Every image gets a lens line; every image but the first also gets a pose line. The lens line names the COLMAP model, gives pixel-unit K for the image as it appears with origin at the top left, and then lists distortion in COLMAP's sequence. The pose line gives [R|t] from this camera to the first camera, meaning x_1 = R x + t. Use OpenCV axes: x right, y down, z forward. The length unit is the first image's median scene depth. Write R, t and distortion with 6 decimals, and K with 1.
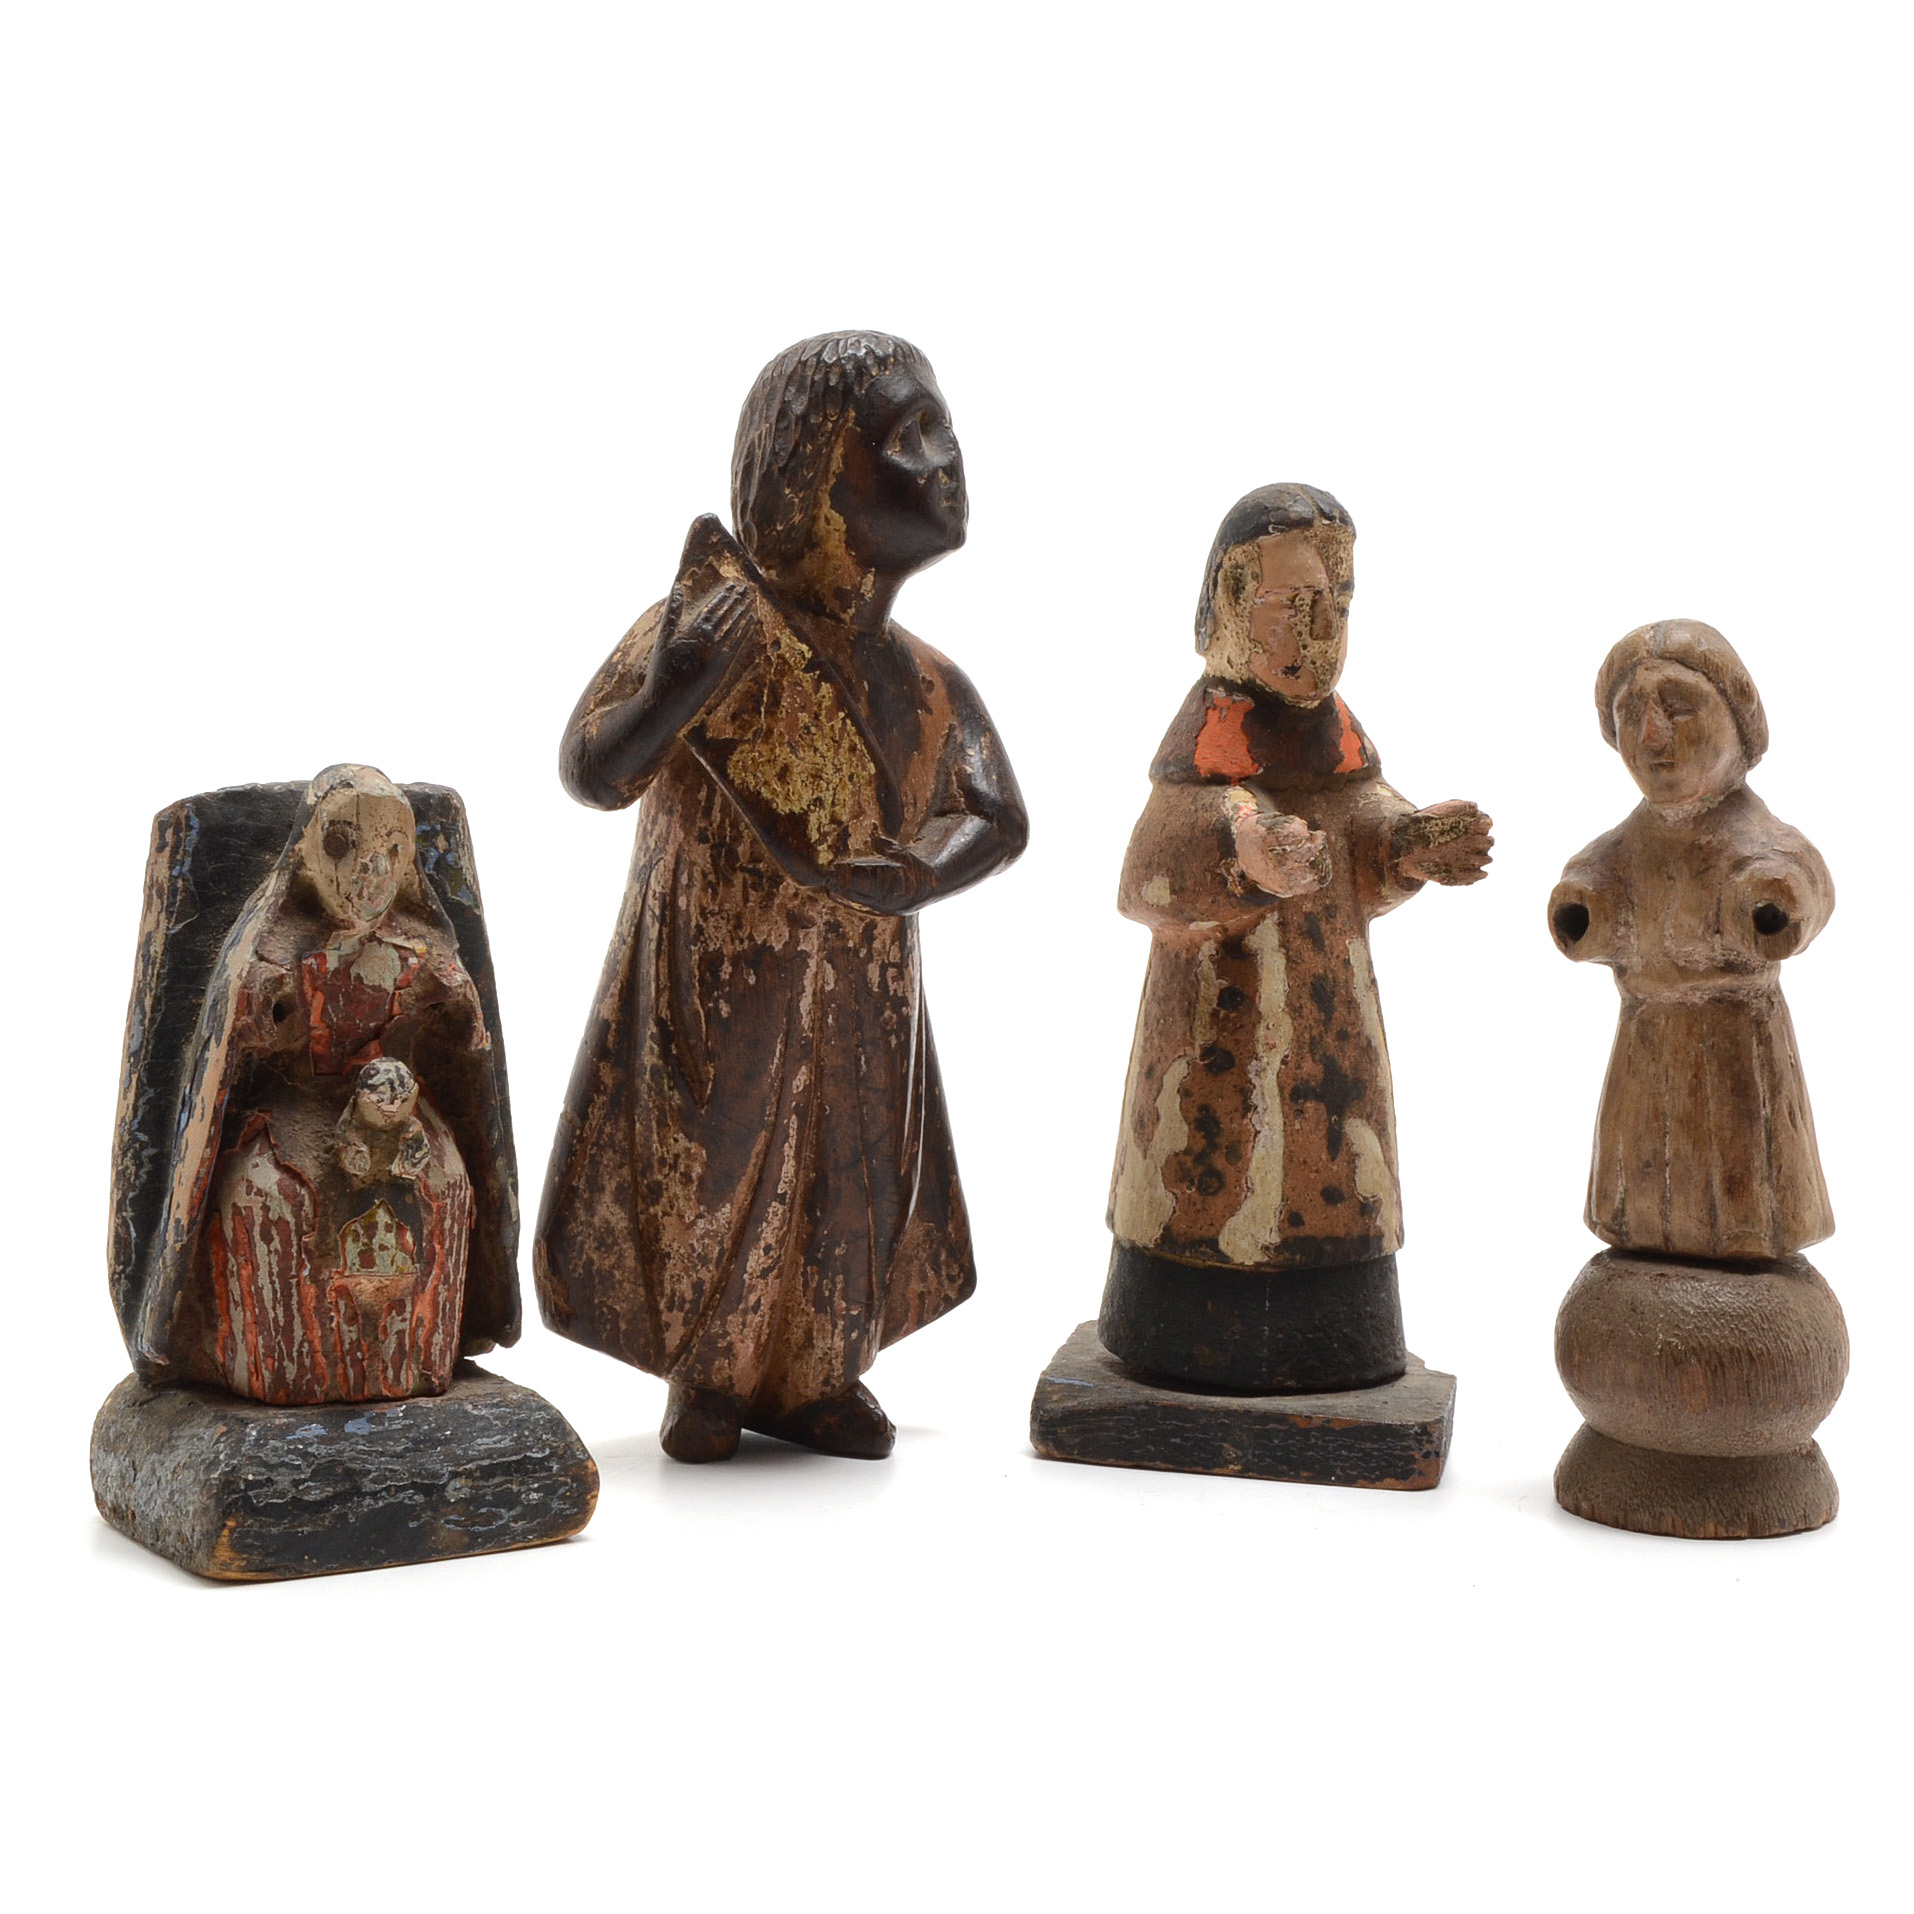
lens RADIAL K [[4515.4, 0, 989.7], [0, 4515.4, 955.1], [0, 0, 1]] dist [-0.056895, 0.219488]
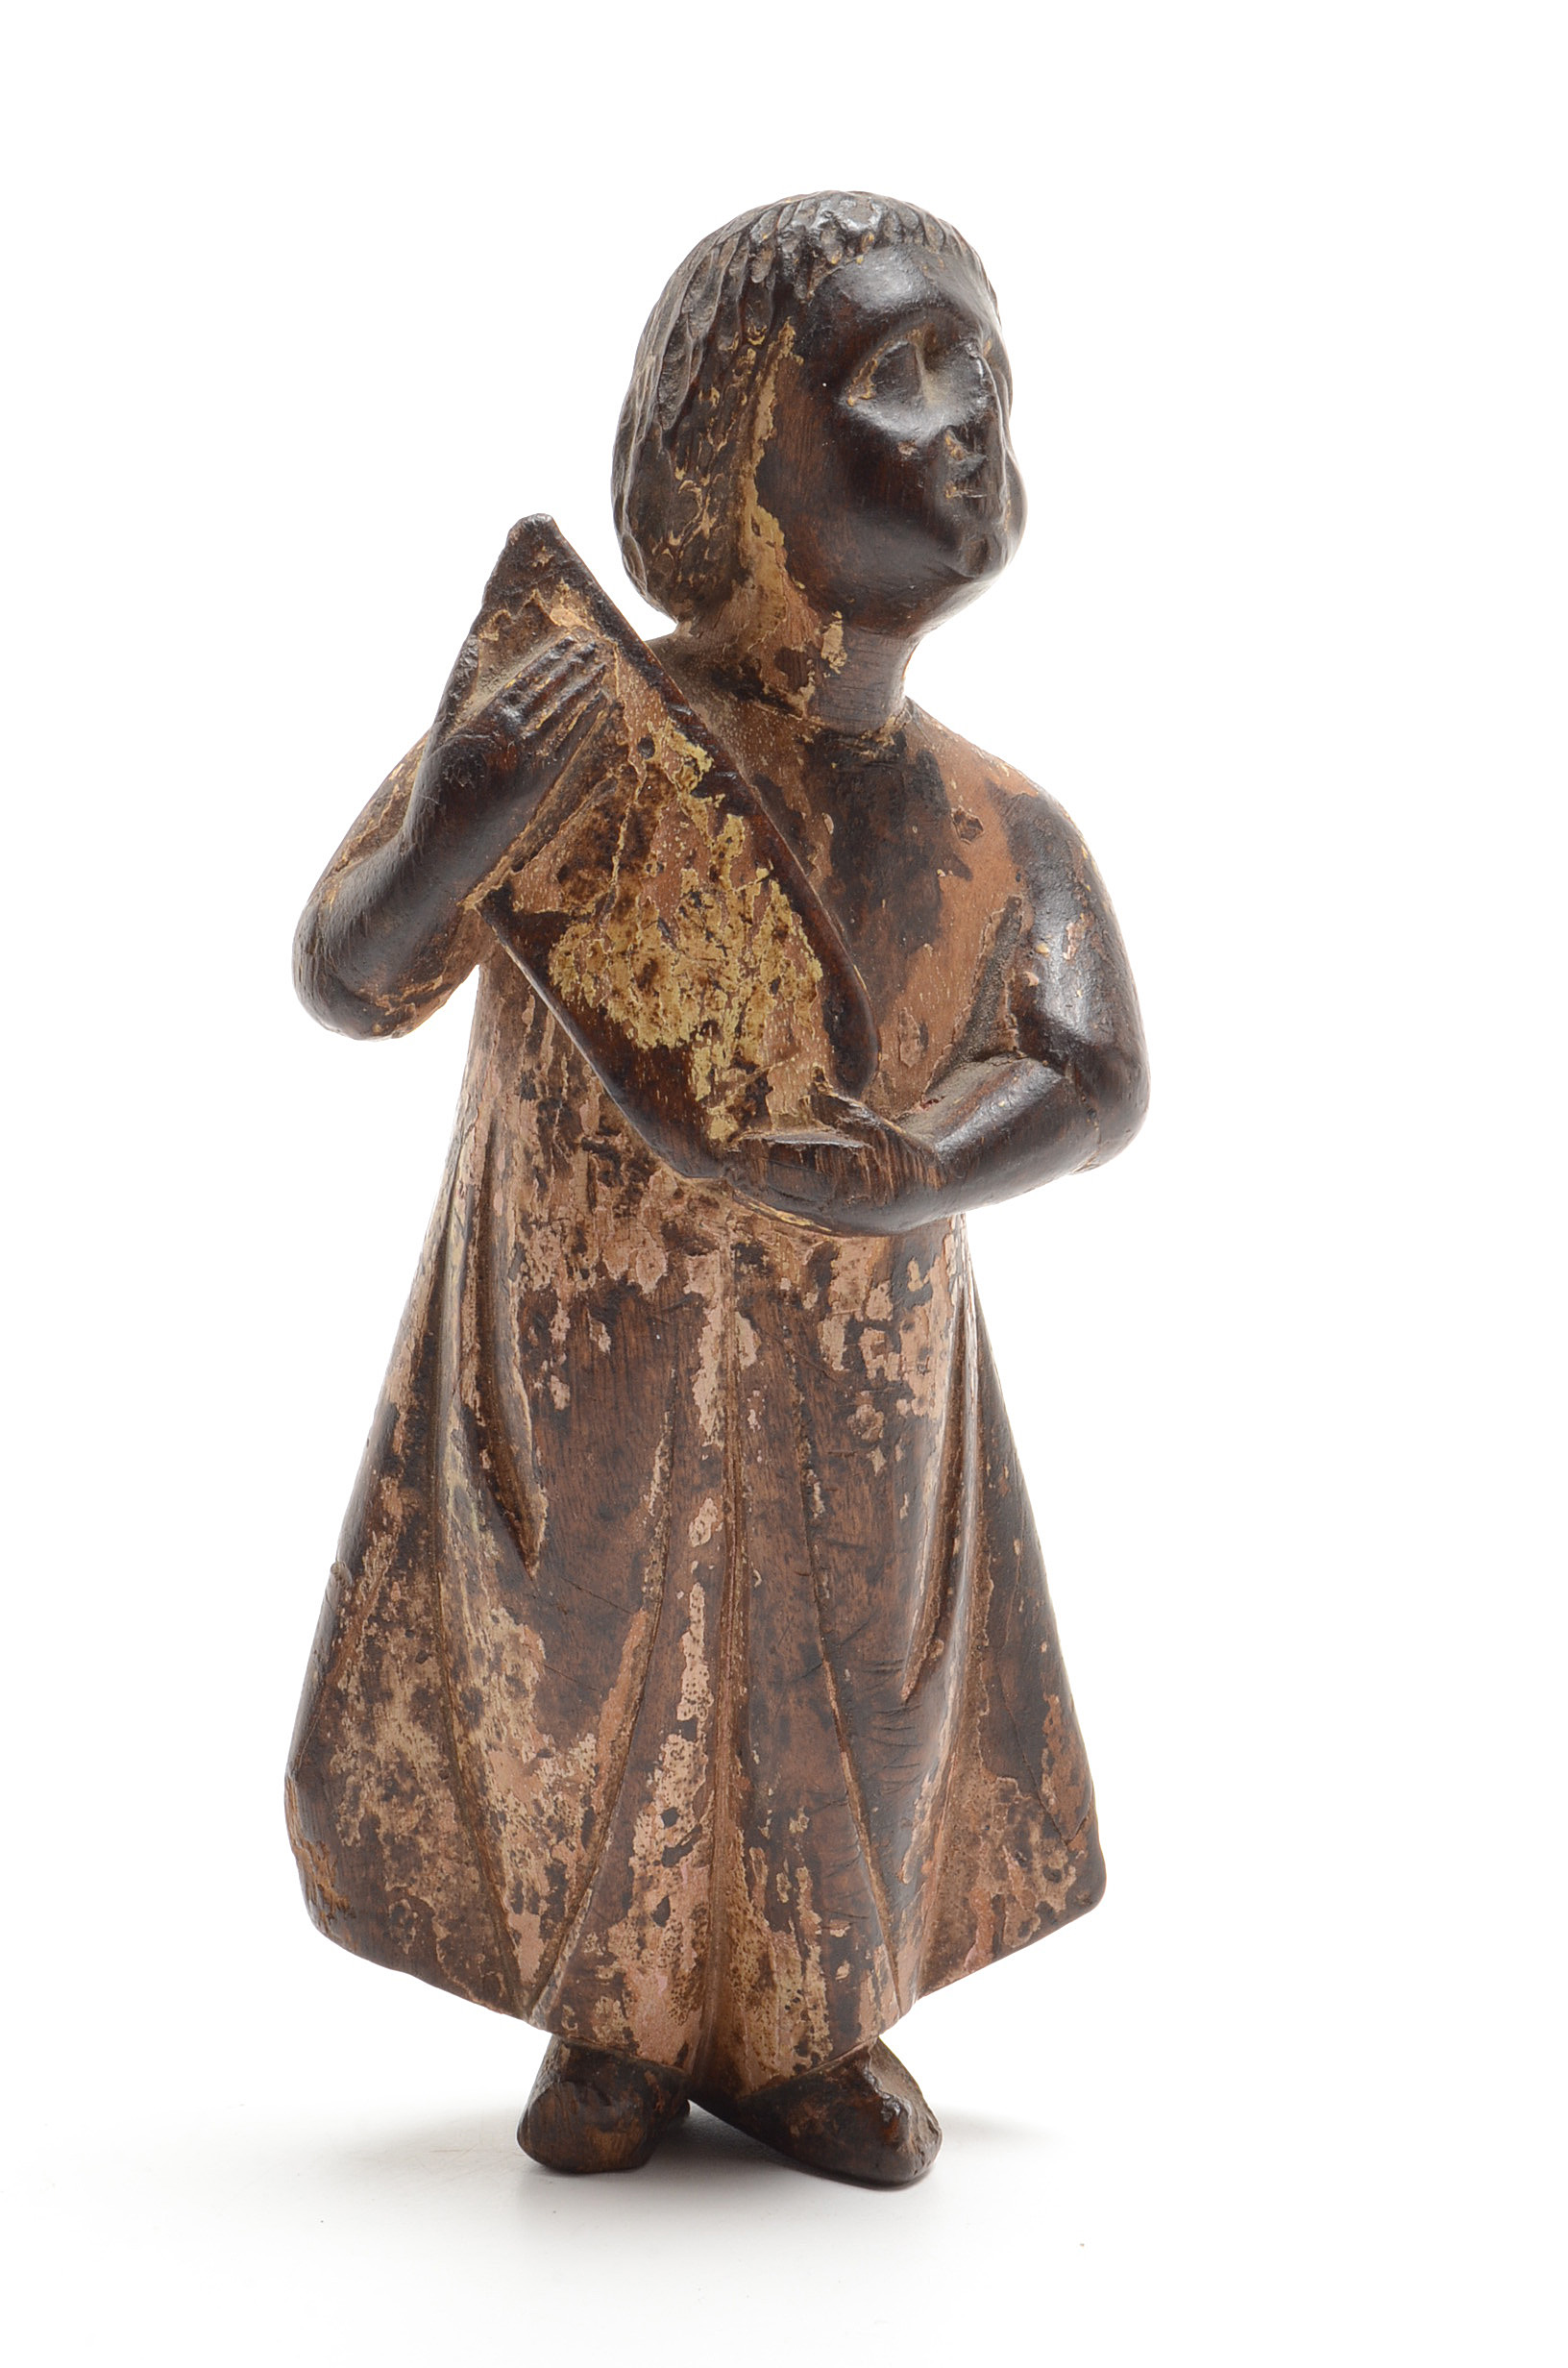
lens RADIAL K [[4872.6, 0, 784.0], [0, 4872.6, 1184.0], [0, 0, 1]] dist [-0.046890, 0.055519]
pose [[0.956021, 0.022699, -0.292419, 0.142808], [-0.028340, 0.999485, -0.015069, -0.005741], [0.291926, 0.022694, 0.956172, 0.416255]]
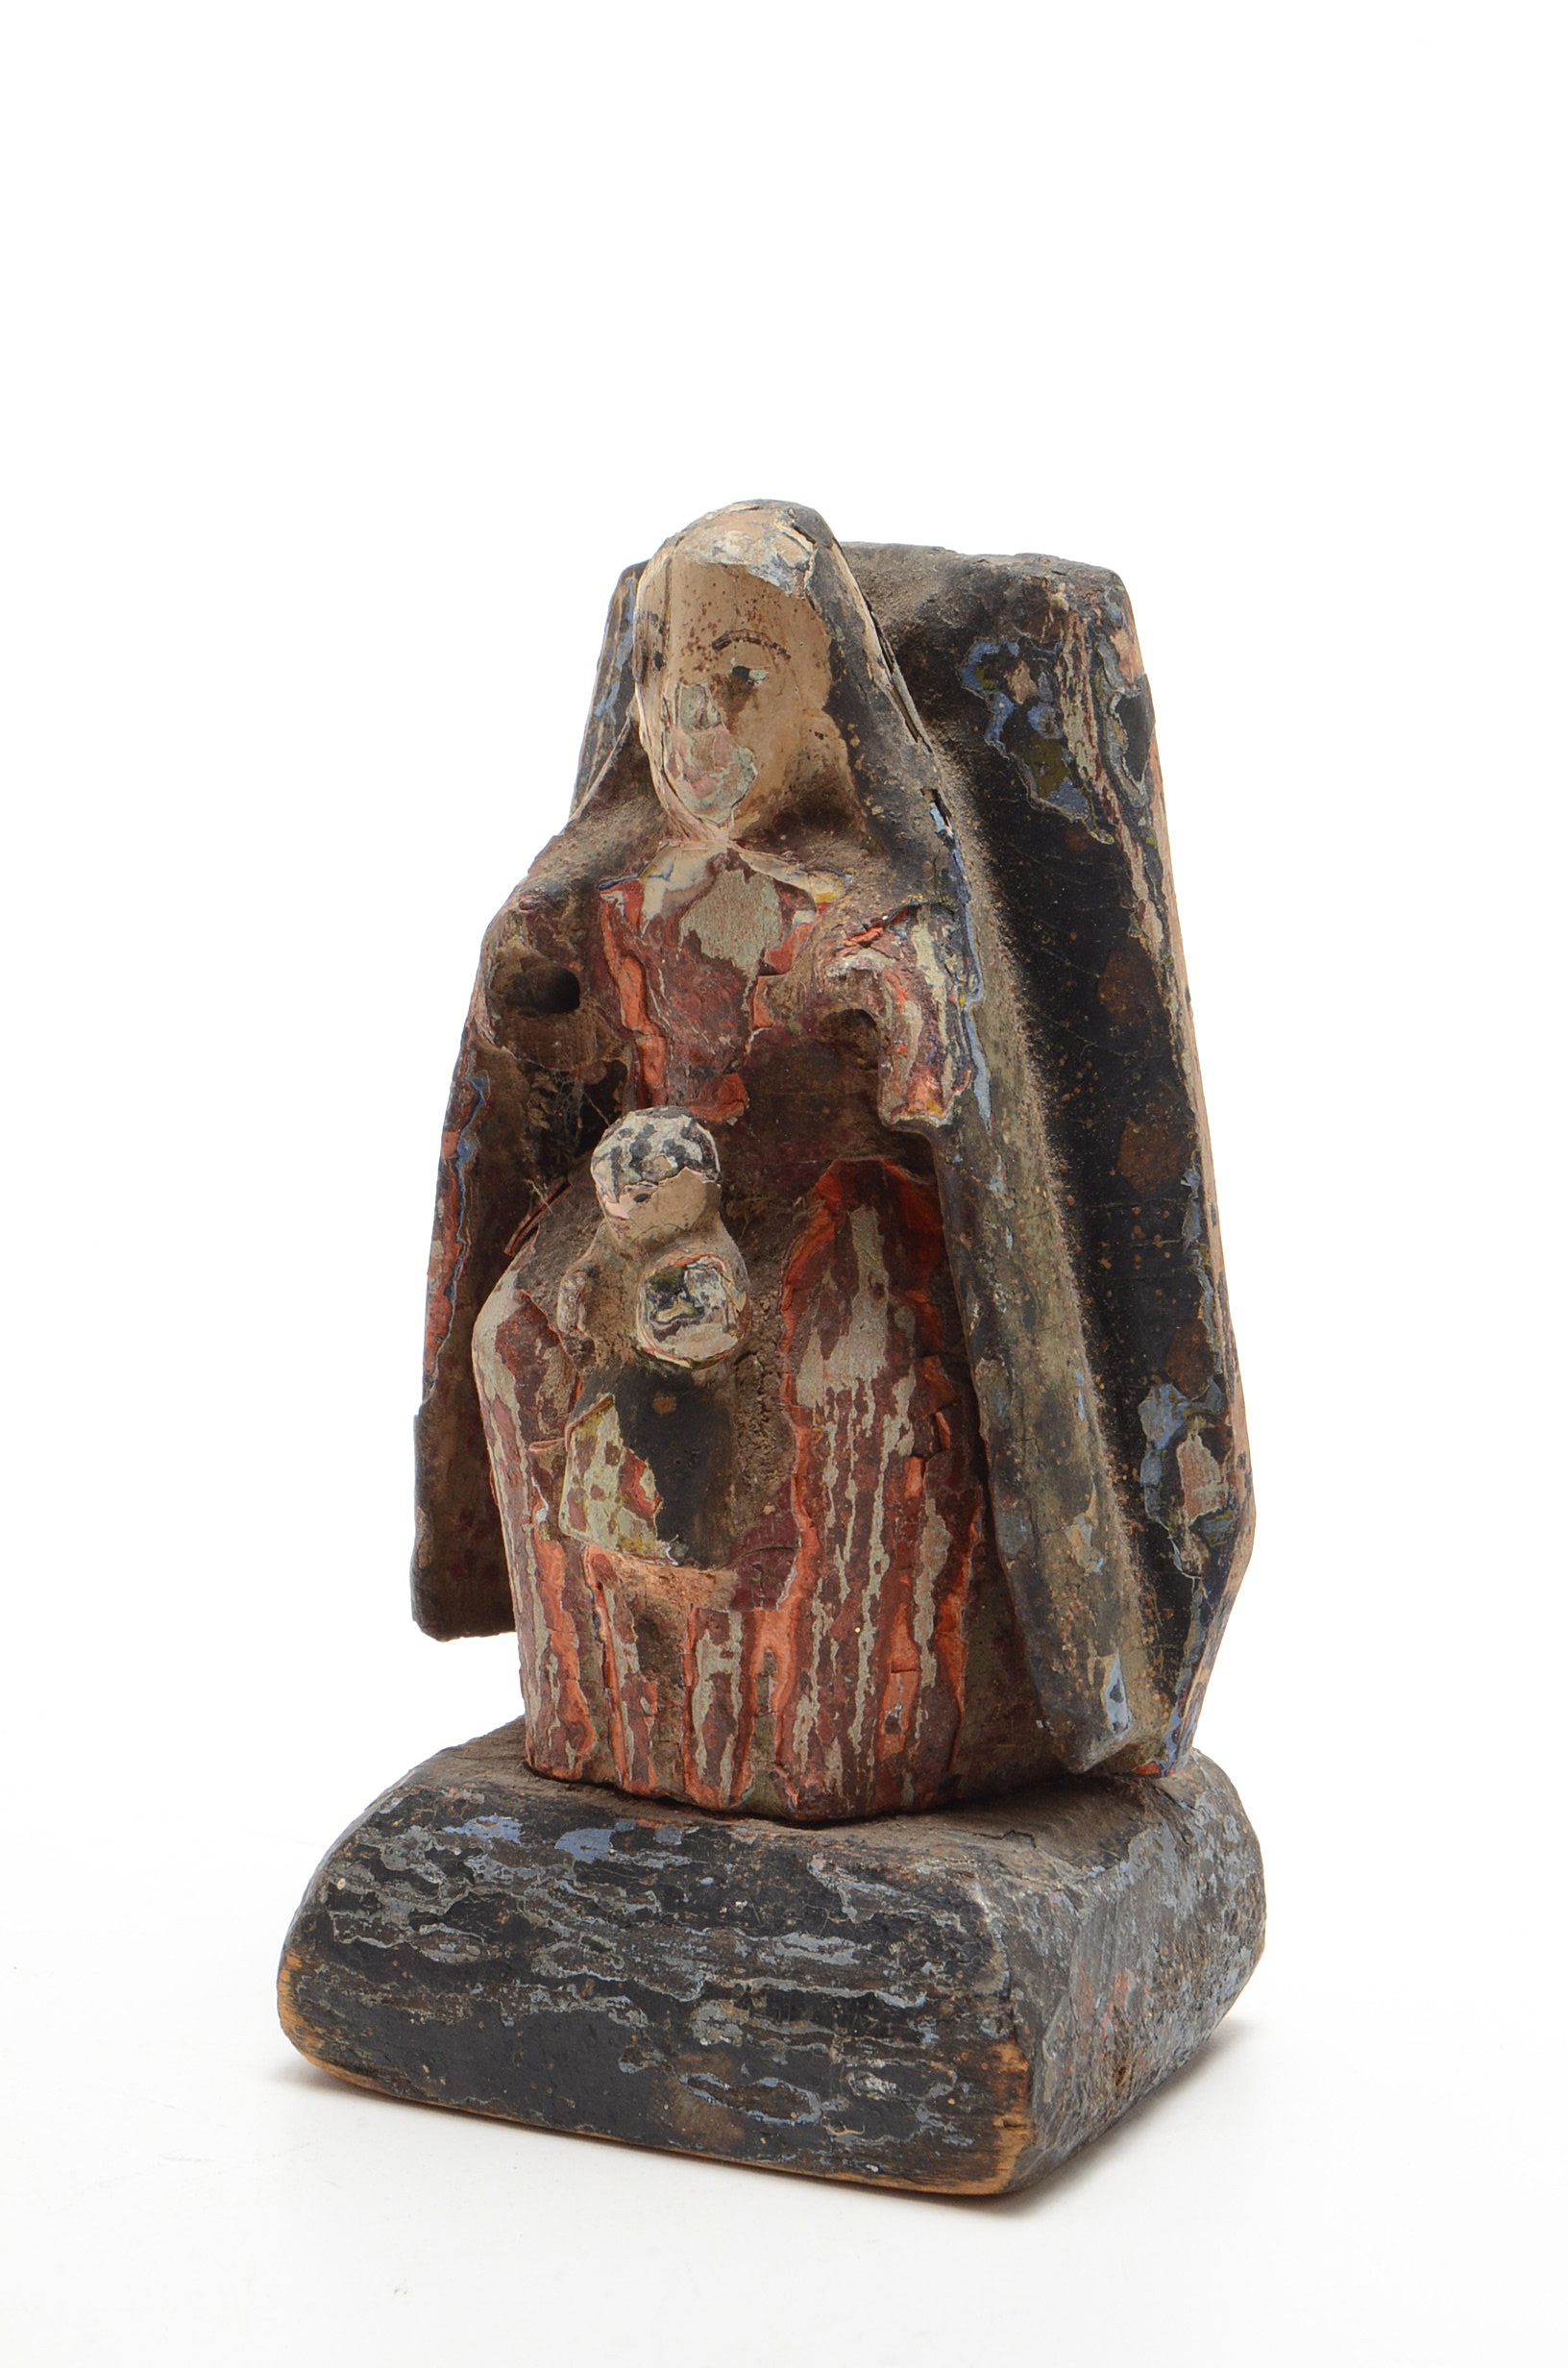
lens RADIAL K [[5145.9, 0, 784.0], [0, 5145.9, 1184.0], [0, 0, 1]] dist [-0.044356, 0.034777]
pose [[0.488984, 0.125958, -0.863151, 0.344319], [-0.091322, 0.991474, 0.092950, -0.021210], [0.867499, 0.033374, 0.496318, 0.729536]]
